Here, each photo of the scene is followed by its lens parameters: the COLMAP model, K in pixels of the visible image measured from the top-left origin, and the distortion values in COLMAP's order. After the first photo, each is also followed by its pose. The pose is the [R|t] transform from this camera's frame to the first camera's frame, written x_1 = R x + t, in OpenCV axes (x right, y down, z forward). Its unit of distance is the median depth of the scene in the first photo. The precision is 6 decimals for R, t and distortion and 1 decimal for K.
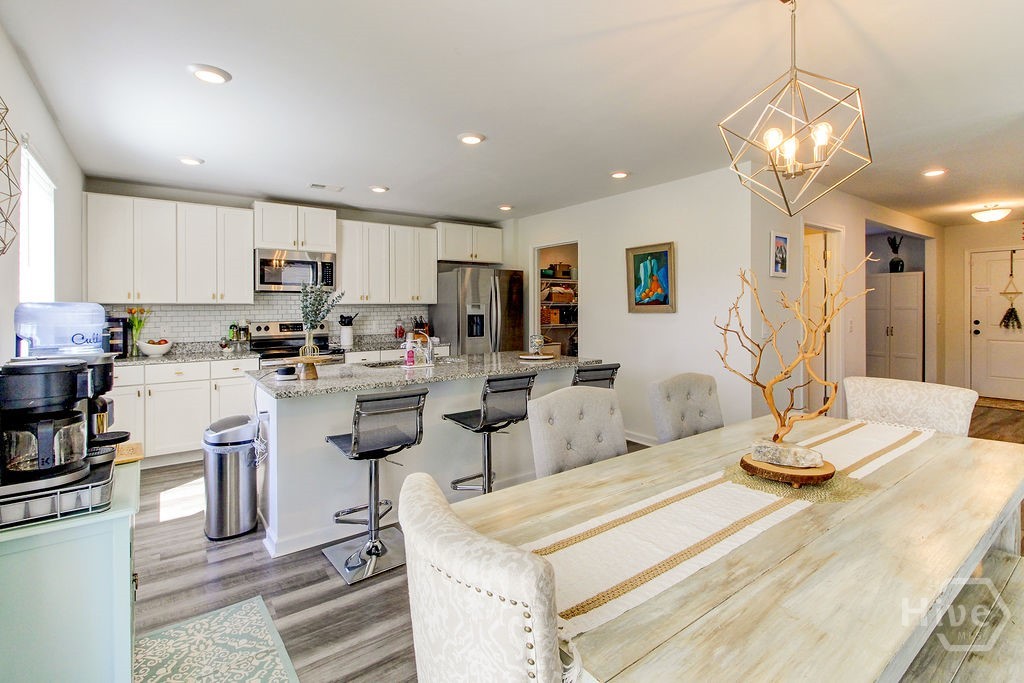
lens RADIAL K [[469.7, 0, 484.5], [0, 469.7, 304.4], [0, 0, 1]] dist [-0.000290, -0.000351]
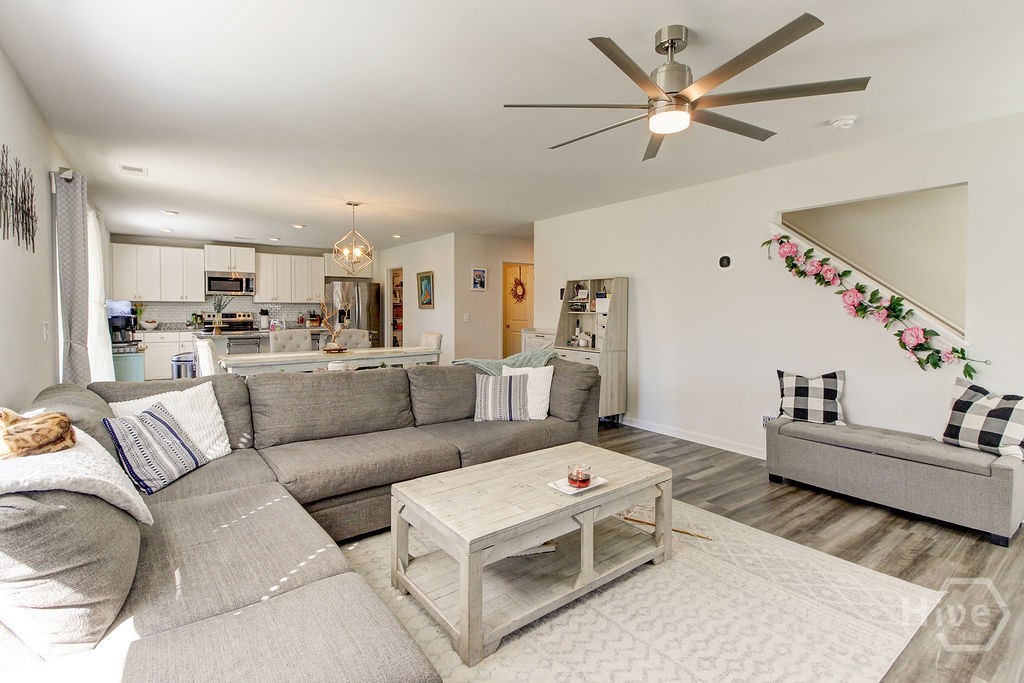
lens RADIAL K [[483.8, 0, 510.8], [0, 483.8, 322.0], [0, 0, 1]] dist [-0.002980, -0.000817]
pose [[0.999438, 0.008913, 0.032302, 0.623839], [-0.010000, 0.999383, 0.033660, 0.002170], [-0.031982, -0.033964, 0.998911, -0.892872]]
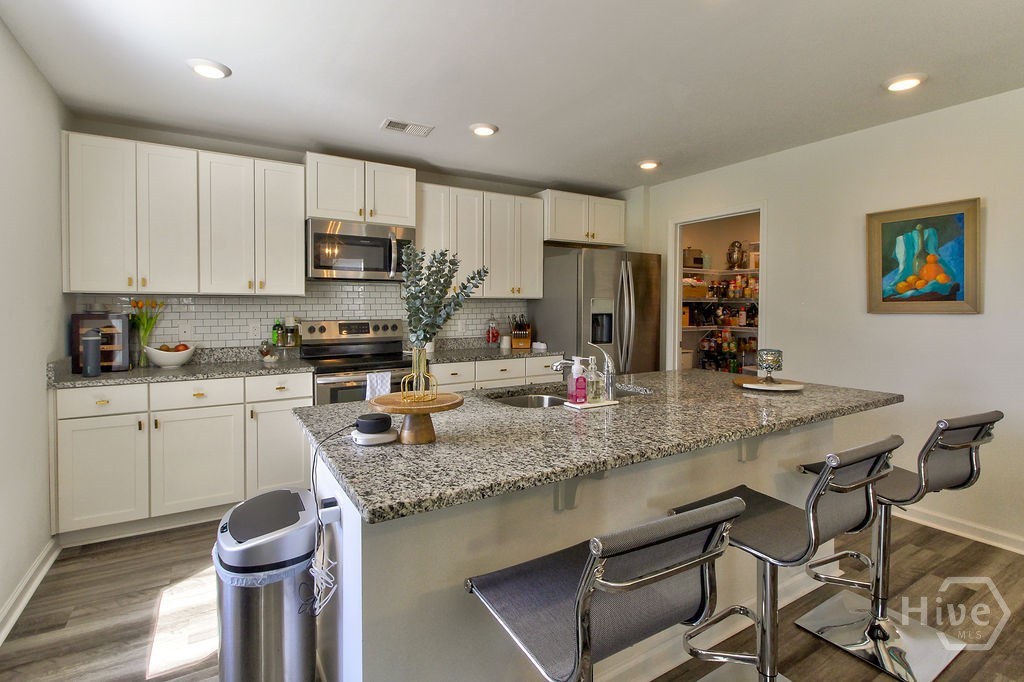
lens RADIAL K [[496.2, 0, 521.5], [0, 496.2, 310.7], [0, 0, 1]] dist [0.001345, 0.000148]
pose [[0.999132, 0.008628, -0.040754, -0.126139], [-0.007869, 0.999793, 0.018771, 0.004841], [0.040907, -0.018435, 0.998993, 0.247565]]
